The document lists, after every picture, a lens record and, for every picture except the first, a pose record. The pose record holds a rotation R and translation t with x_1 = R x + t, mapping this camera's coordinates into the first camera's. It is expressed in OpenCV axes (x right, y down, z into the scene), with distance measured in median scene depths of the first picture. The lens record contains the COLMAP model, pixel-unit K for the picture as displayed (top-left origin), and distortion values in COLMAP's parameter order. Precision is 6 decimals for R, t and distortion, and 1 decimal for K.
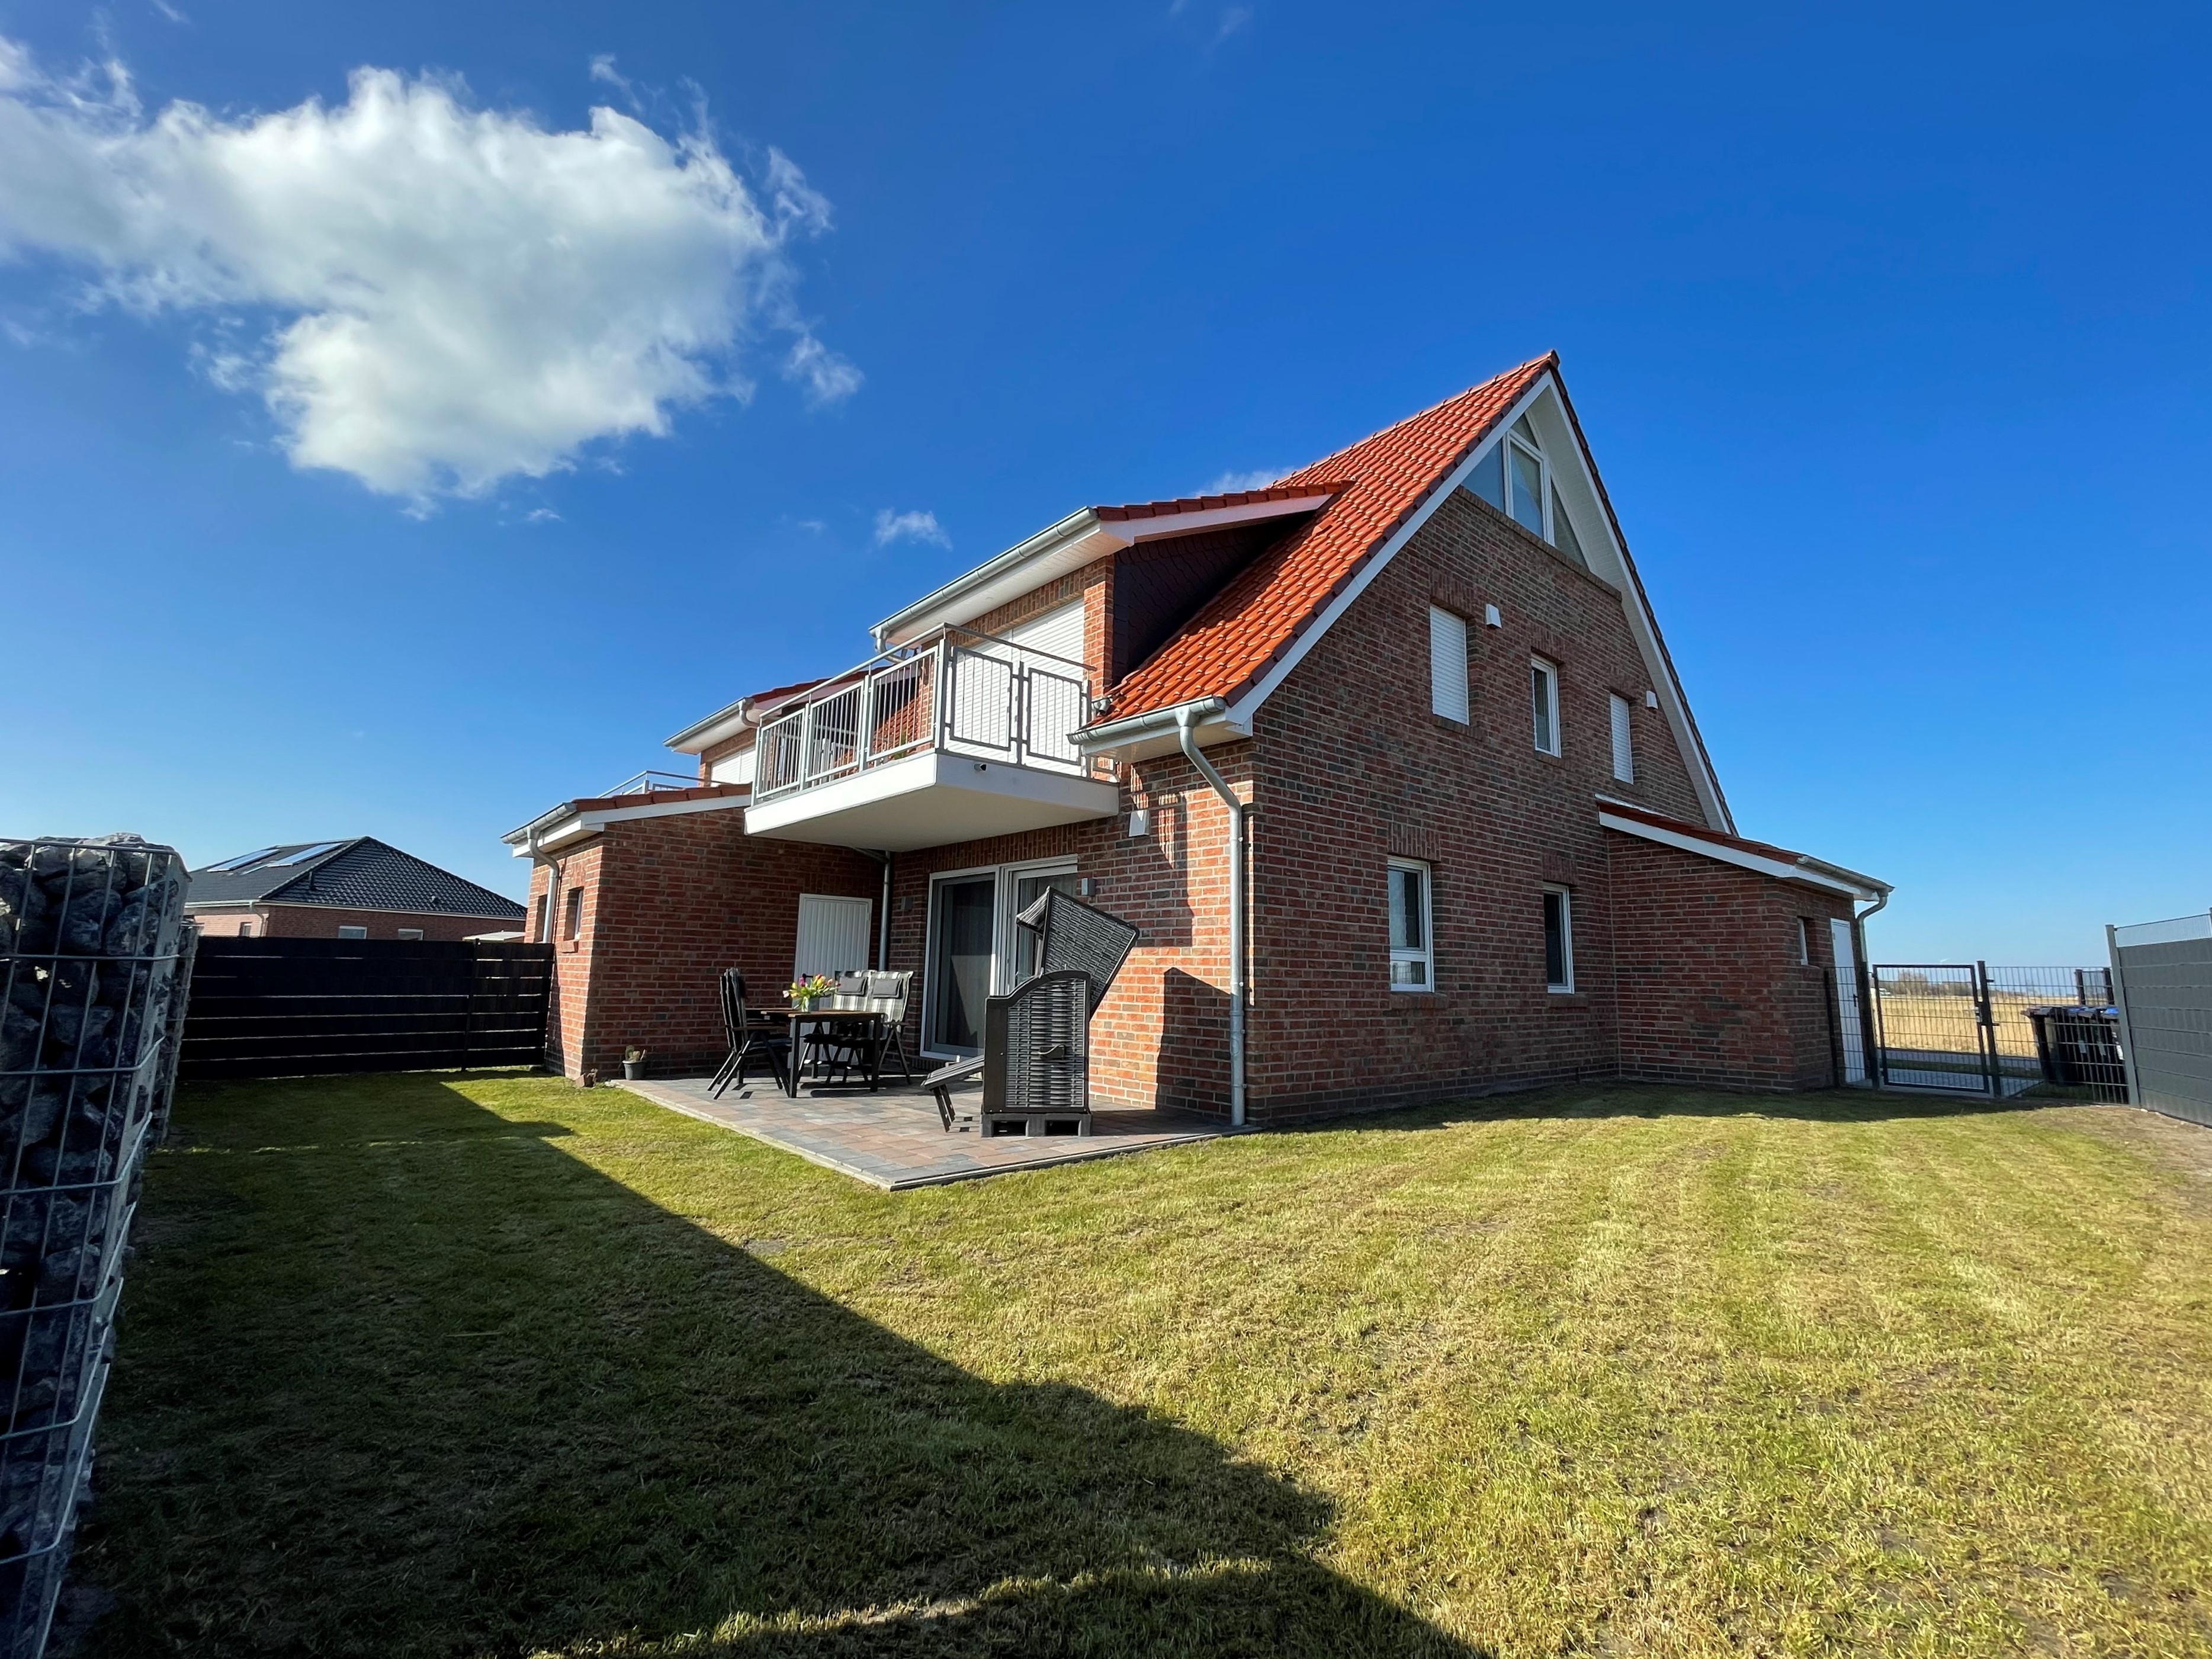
lens RADIAL K [[984.9, 0, 1166.9], [0, 984.9, 820.7], [0, 0, 1]] dist [-0.001869, -0.000259]
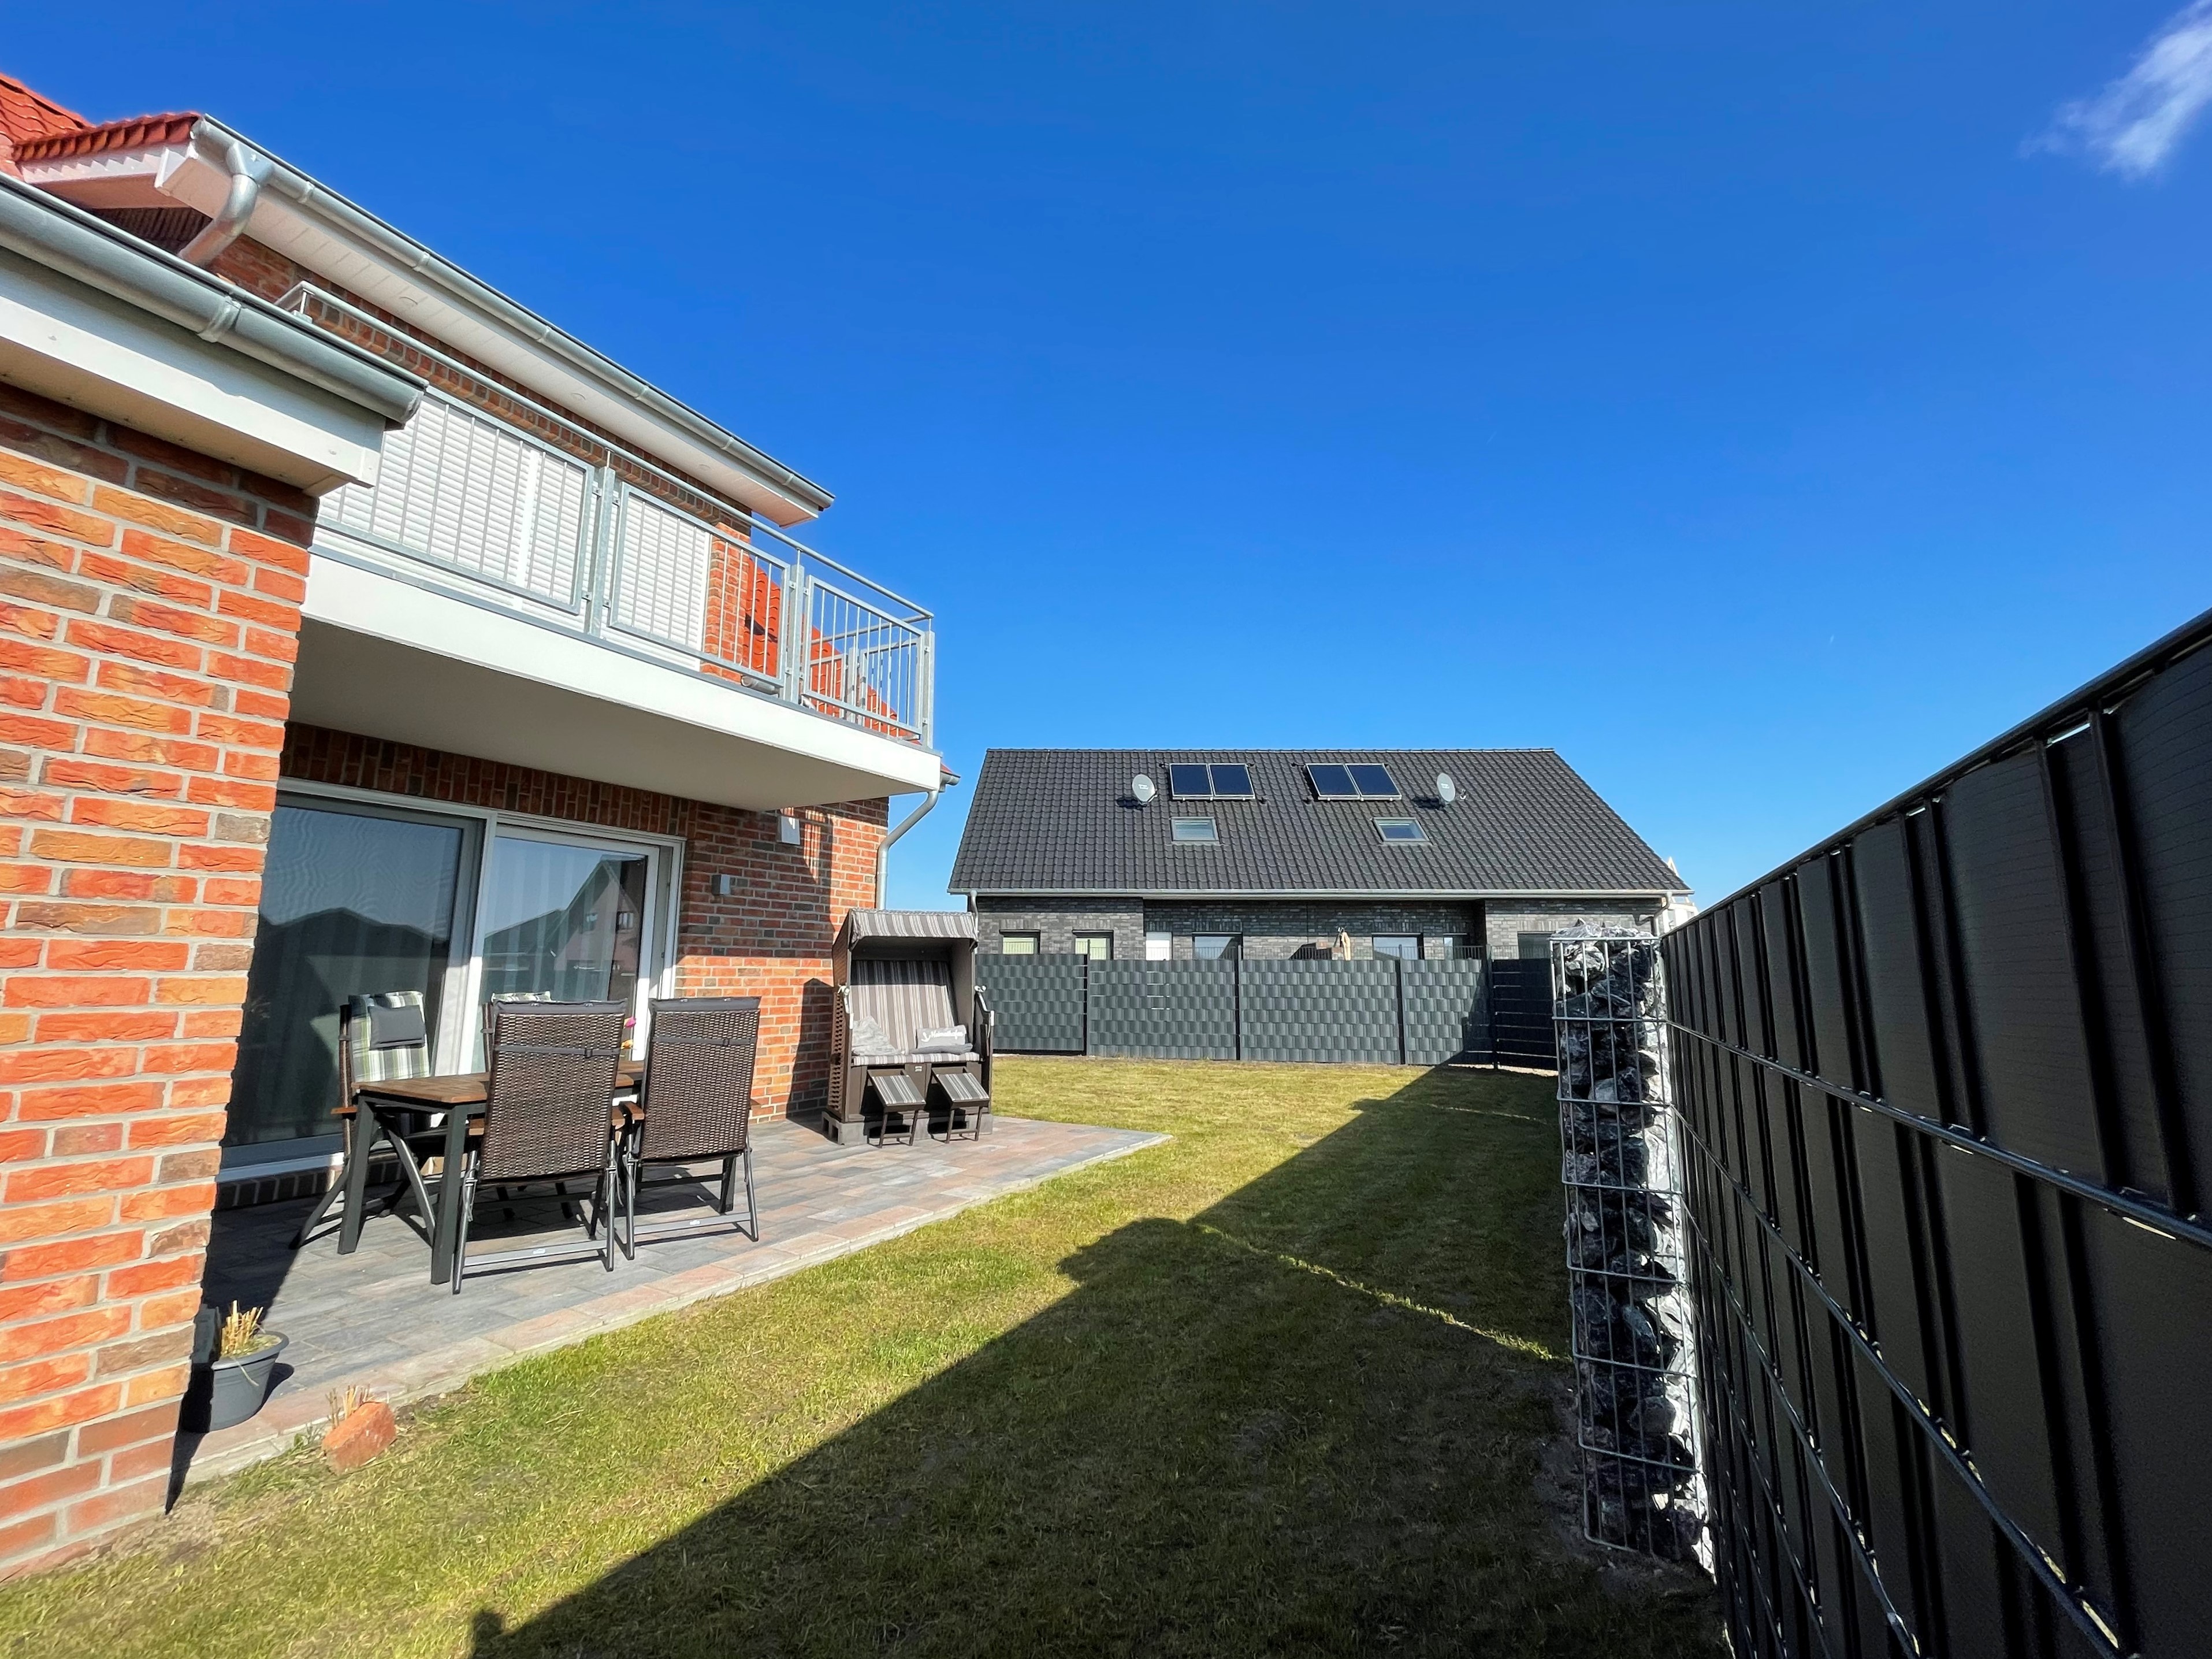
lens RADIAL K [[889.5, 0, 1115.9], [0, 889.5, 836.5], [0, 0, 1]] dist [-0.004305, 0.001517]
pose [[-0.325902, 0.131650, 0.936192, -0.950225], [-0.157610, 0.968833, -0.191106, 0.124719], [-0.932173, -0.209835, -0.294996, 0.949280]]
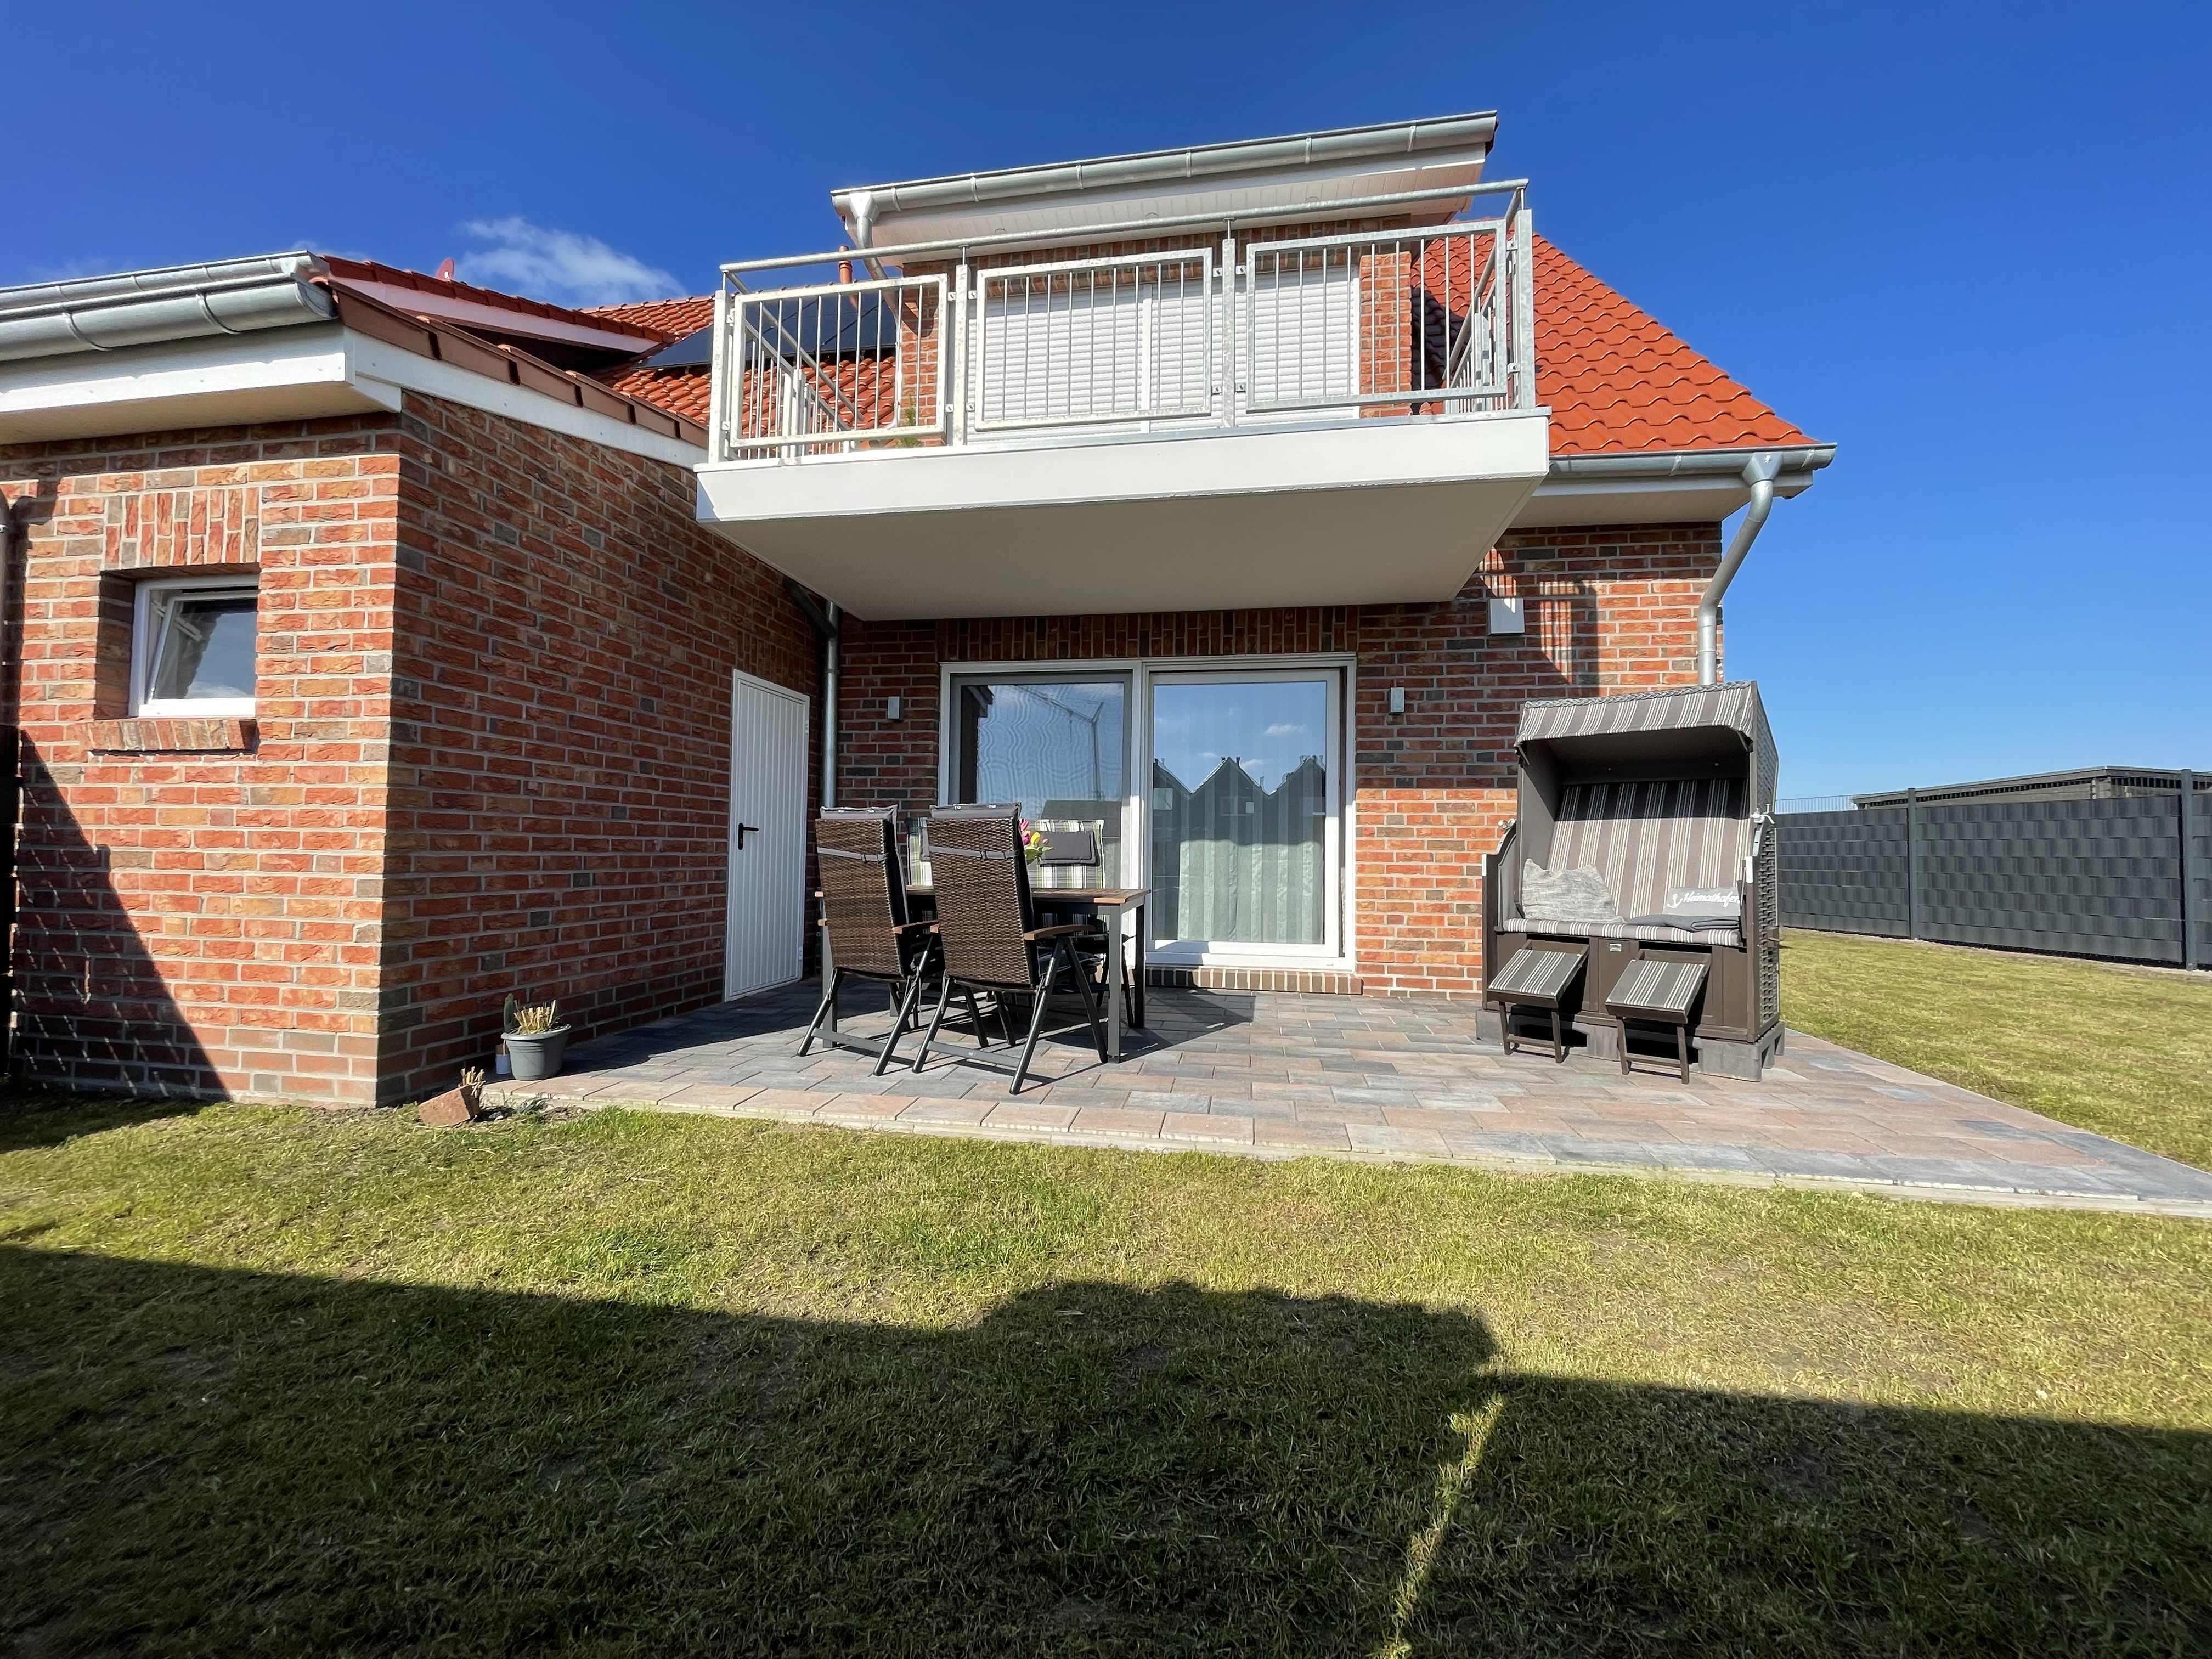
lens RADIAL K [[889.3, 0, 1110.5], [0, 889.3, 822.1], [0, 0, 1]] dist [-0.004305, 0.001517]
pose [[0.779776, 0.014999, 0.625879, -0.647766], [-0.094709, 0.991034, 0.094248, 0.115909], [-0.618853, -0.132769, 0.774205, 0.654056]]
